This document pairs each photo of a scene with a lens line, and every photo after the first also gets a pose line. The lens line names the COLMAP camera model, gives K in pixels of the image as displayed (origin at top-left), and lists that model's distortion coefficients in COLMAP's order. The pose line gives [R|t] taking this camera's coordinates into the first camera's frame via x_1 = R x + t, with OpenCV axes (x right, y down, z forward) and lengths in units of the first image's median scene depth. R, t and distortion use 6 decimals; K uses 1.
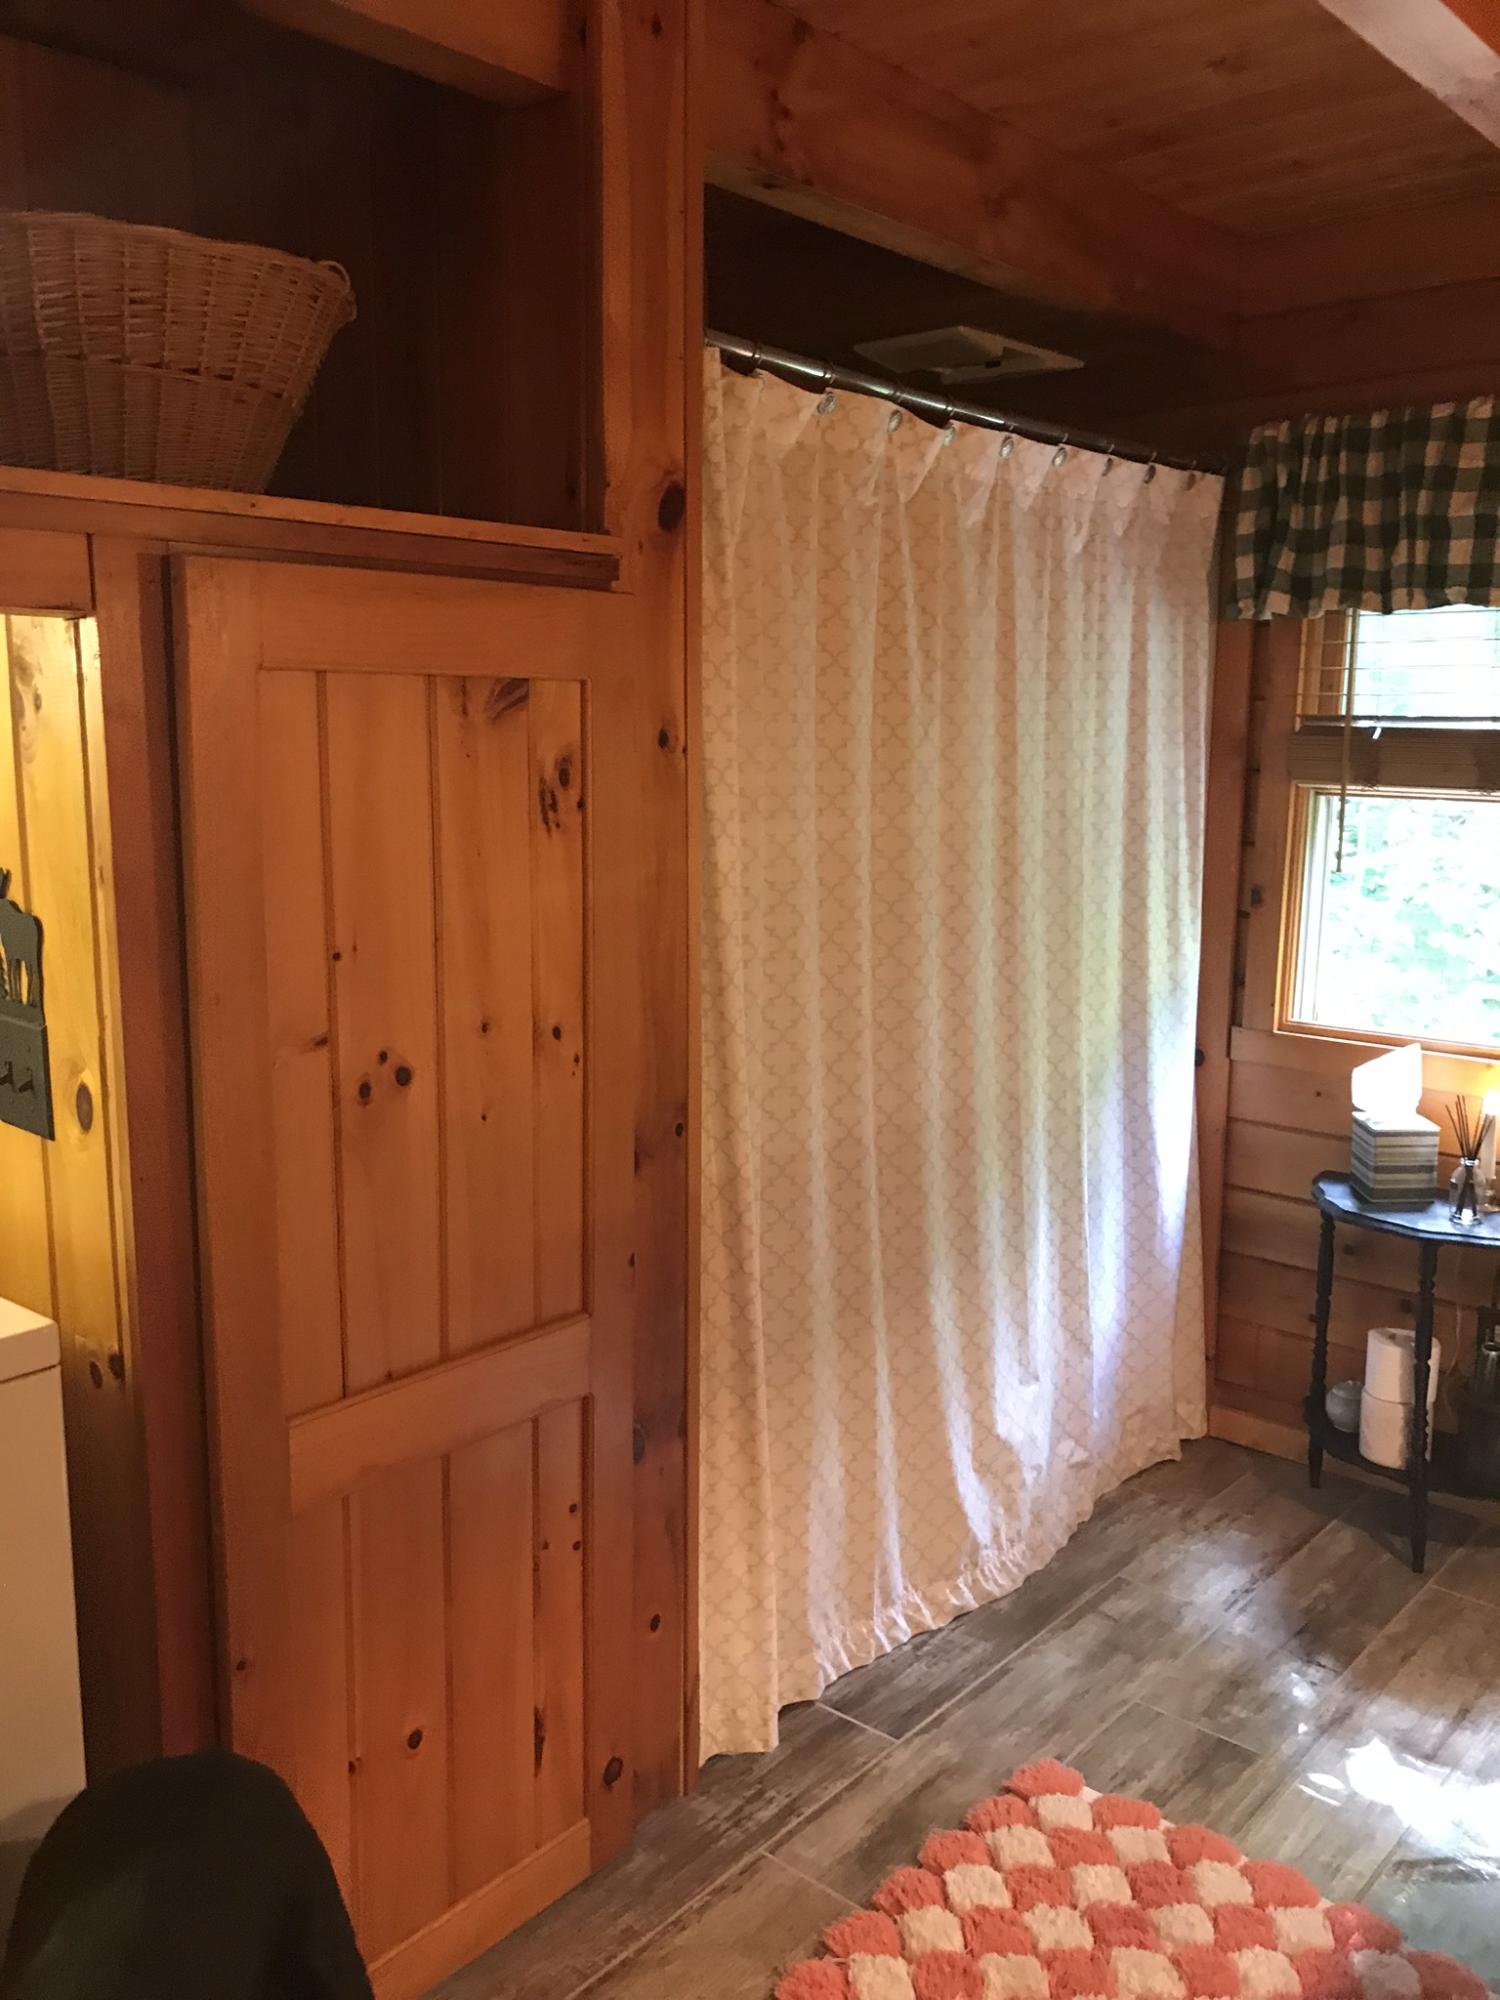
lens RADIAL K [[1641.9, 0, 759.1], [0, 1641.9, 982.4], [0, 0, 1]] dist [0.009048, 0.006840]
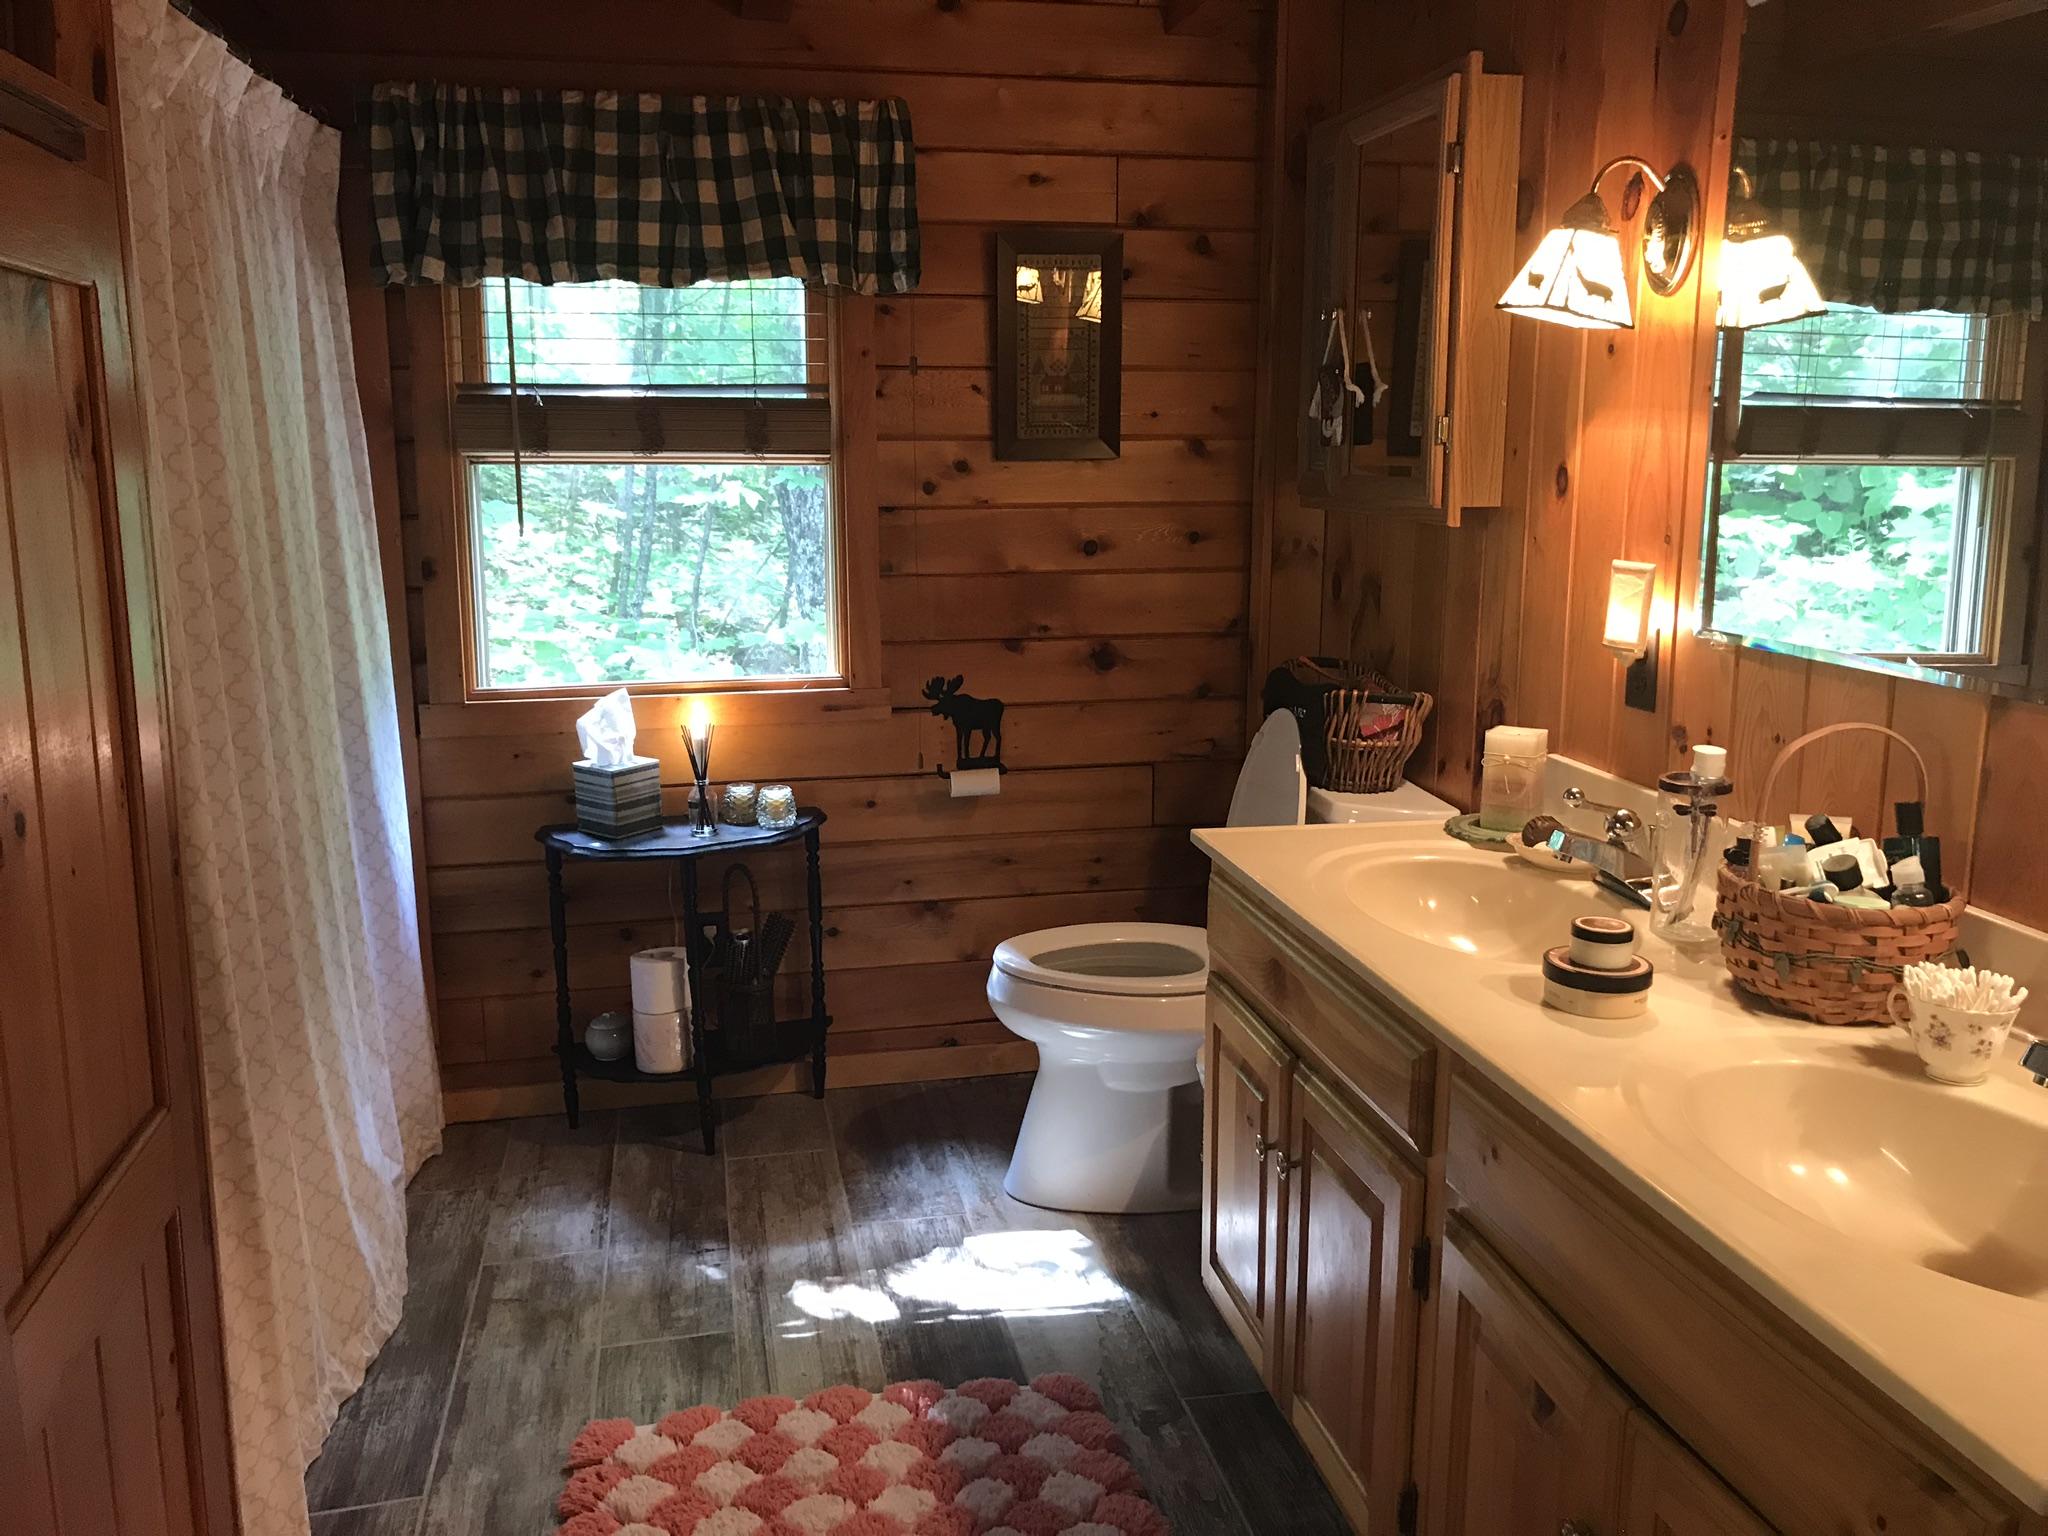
lens RADIAL K [[1677.8, 0, 1028.4], [0, 1677.8, 728.0], [0, 0, 1]] dist [0.014429, 0.007389]
pose [[0.600084, -0.148251, 0.786079, -0.433598], [0.137240, 0.987187, 0.081411, 0.013063], [-0.788076, 0.059028, 0.612741, 0.156669]]
